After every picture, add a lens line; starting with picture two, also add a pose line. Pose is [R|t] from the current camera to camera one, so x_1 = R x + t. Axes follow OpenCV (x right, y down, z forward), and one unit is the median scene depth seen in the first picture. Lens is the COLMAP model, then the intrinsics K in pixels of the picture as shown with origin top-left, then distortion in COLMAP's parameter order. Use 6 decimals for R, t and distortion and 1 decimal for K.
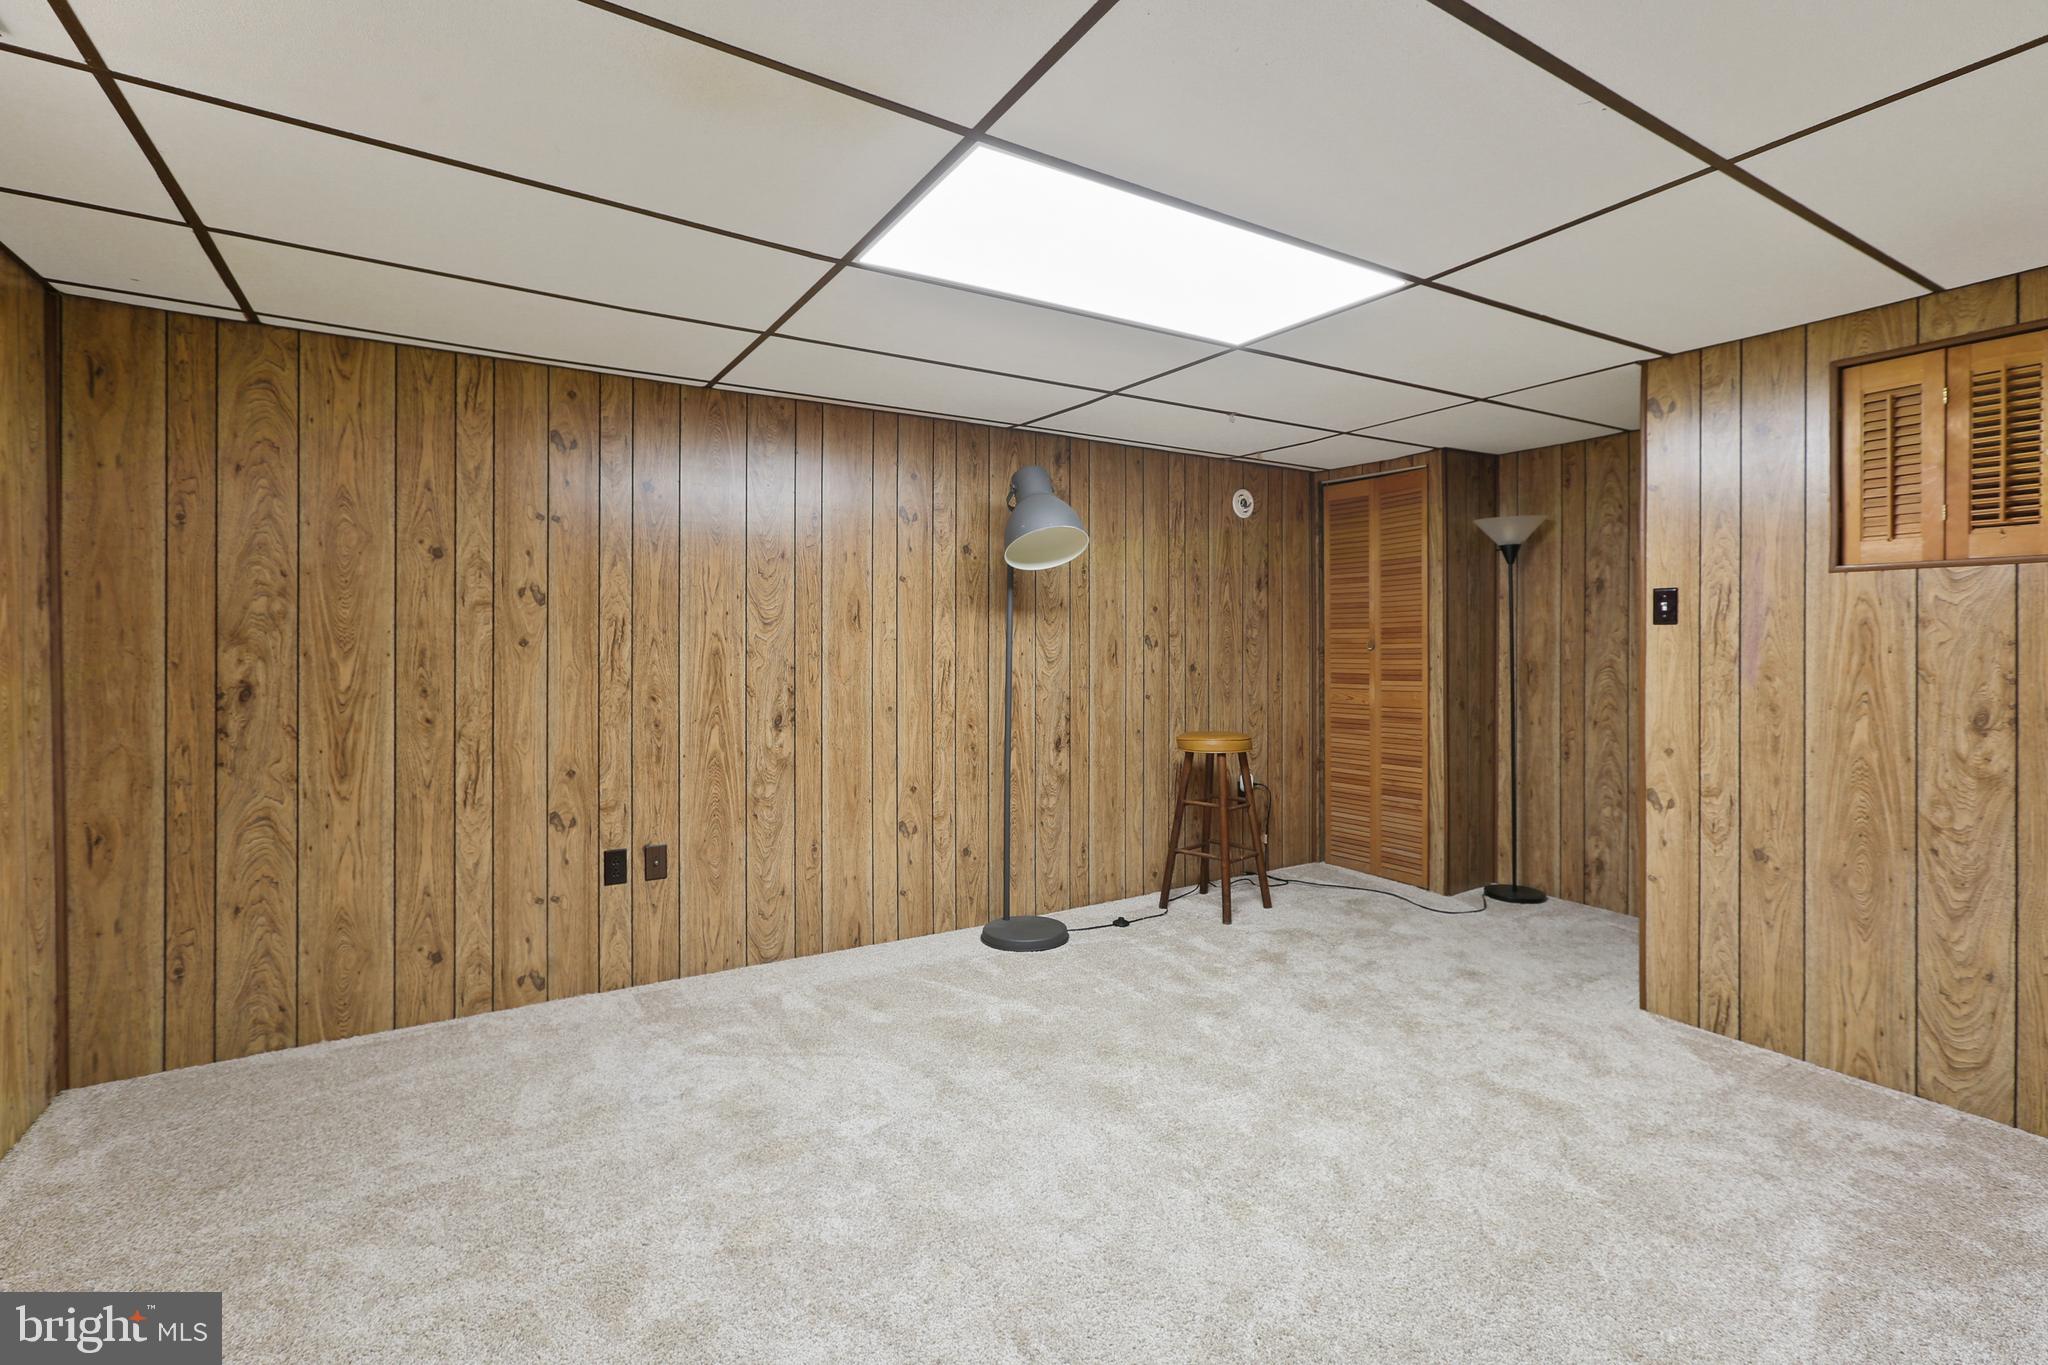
lens RADIAL K [[930.8, 0, 1015.6], [0, 930.8, 638.5], [0, 0, 1]] dist [-0.004304, 0.000526]
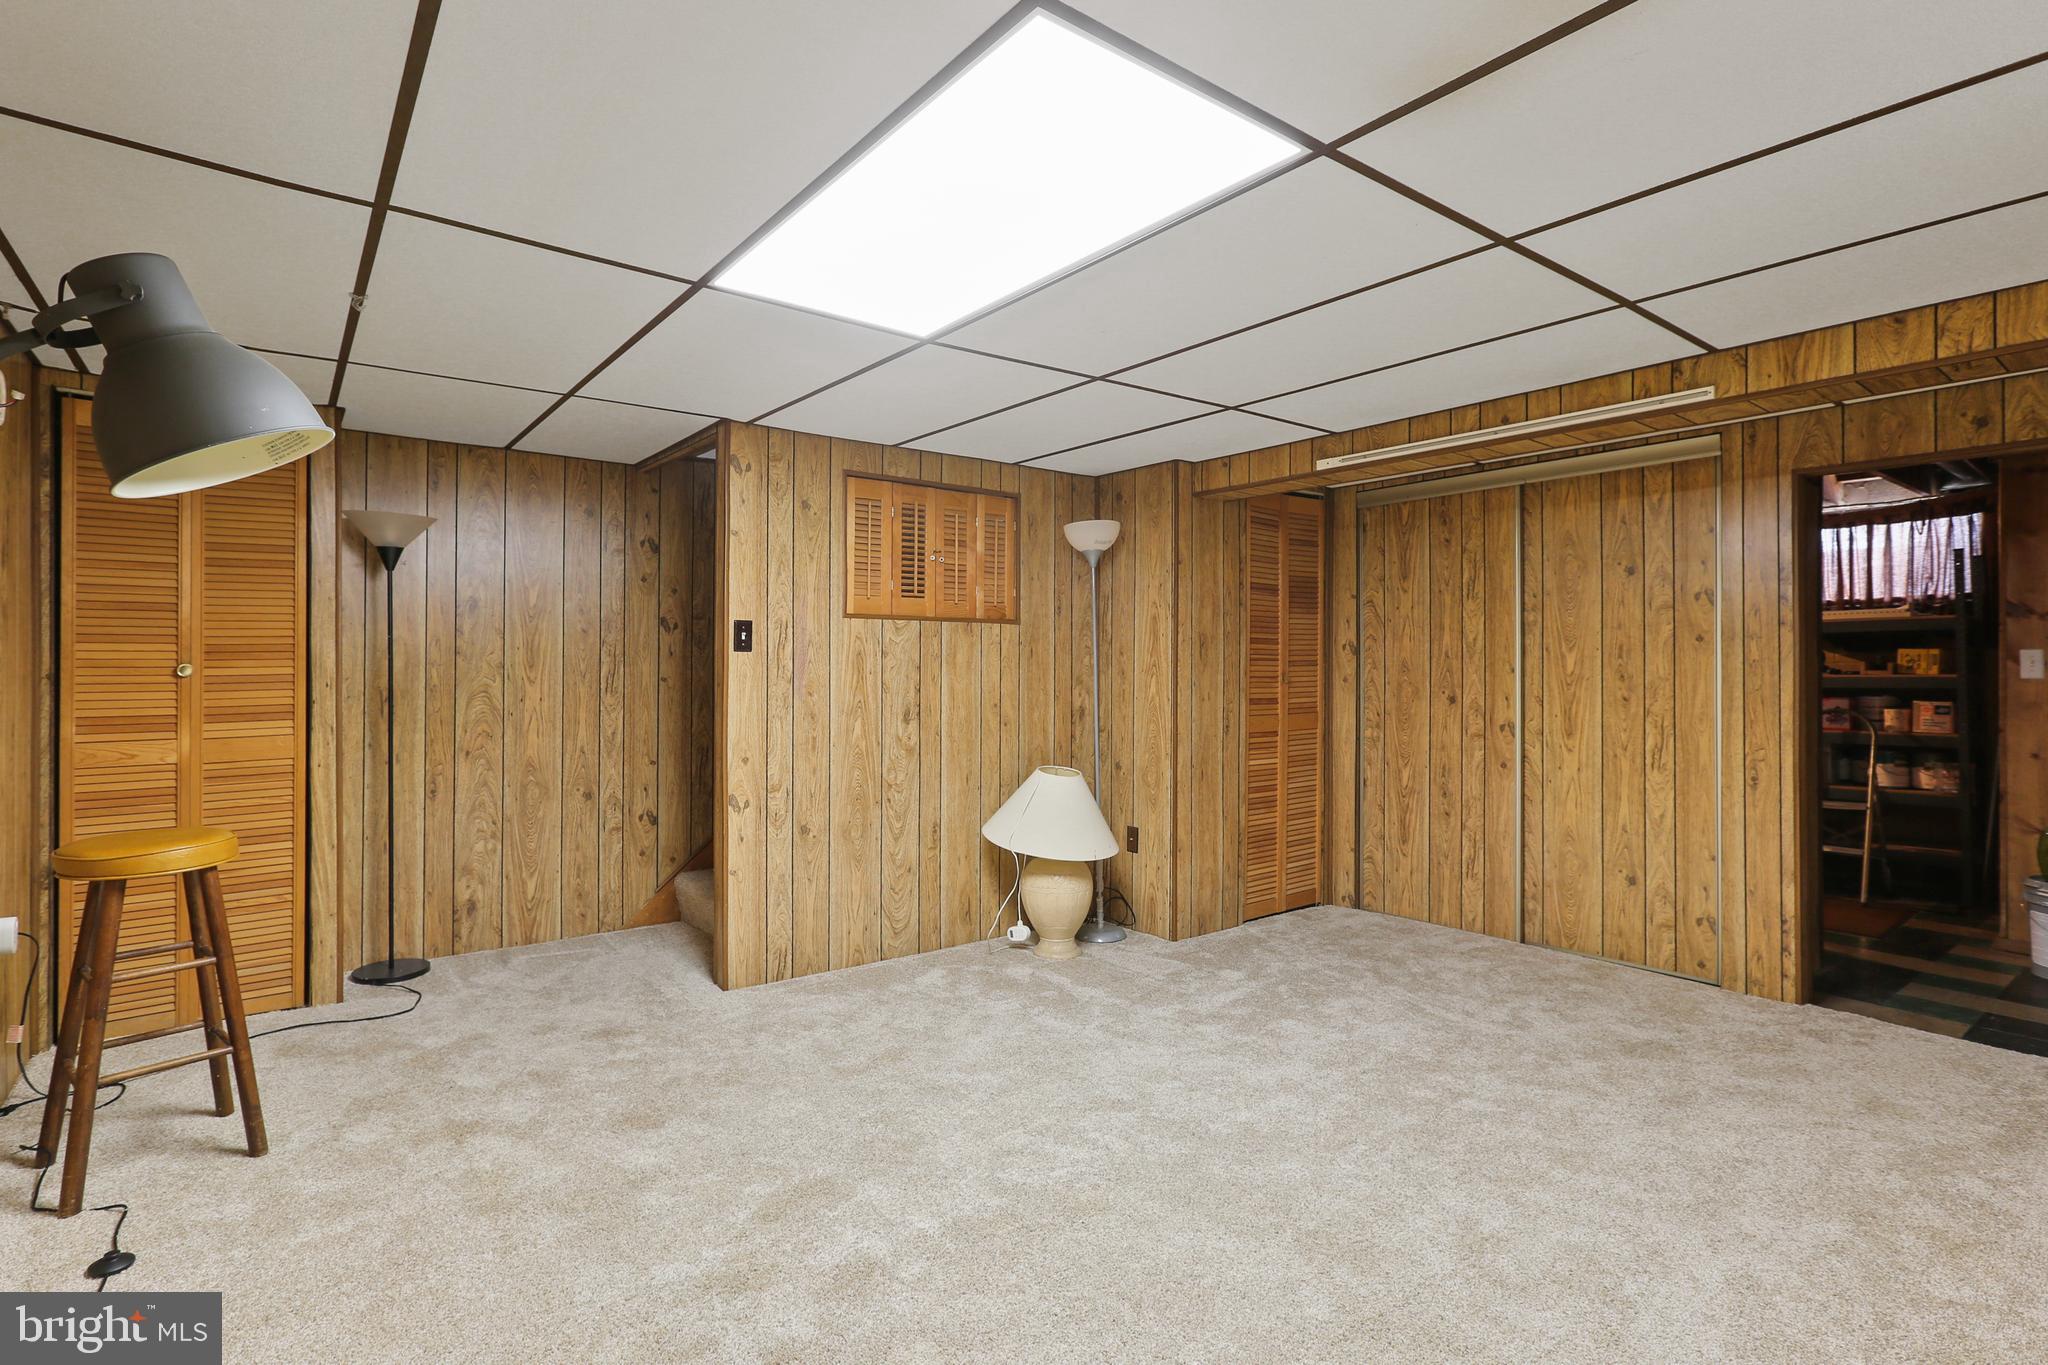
lens RADIAL K [[977.5, 0, 1022.3], [0, 977.5, 661.7], [0, 0, 1]] dist [-0.002628, 0.000030]
pose [[-0.106022, 0.002986, 0.994359, -0.583774], [-0.007491, 0.999965, -0.003802, -0.000318], [-0.994336, -0.007852, -0.105996, 0.816478]]
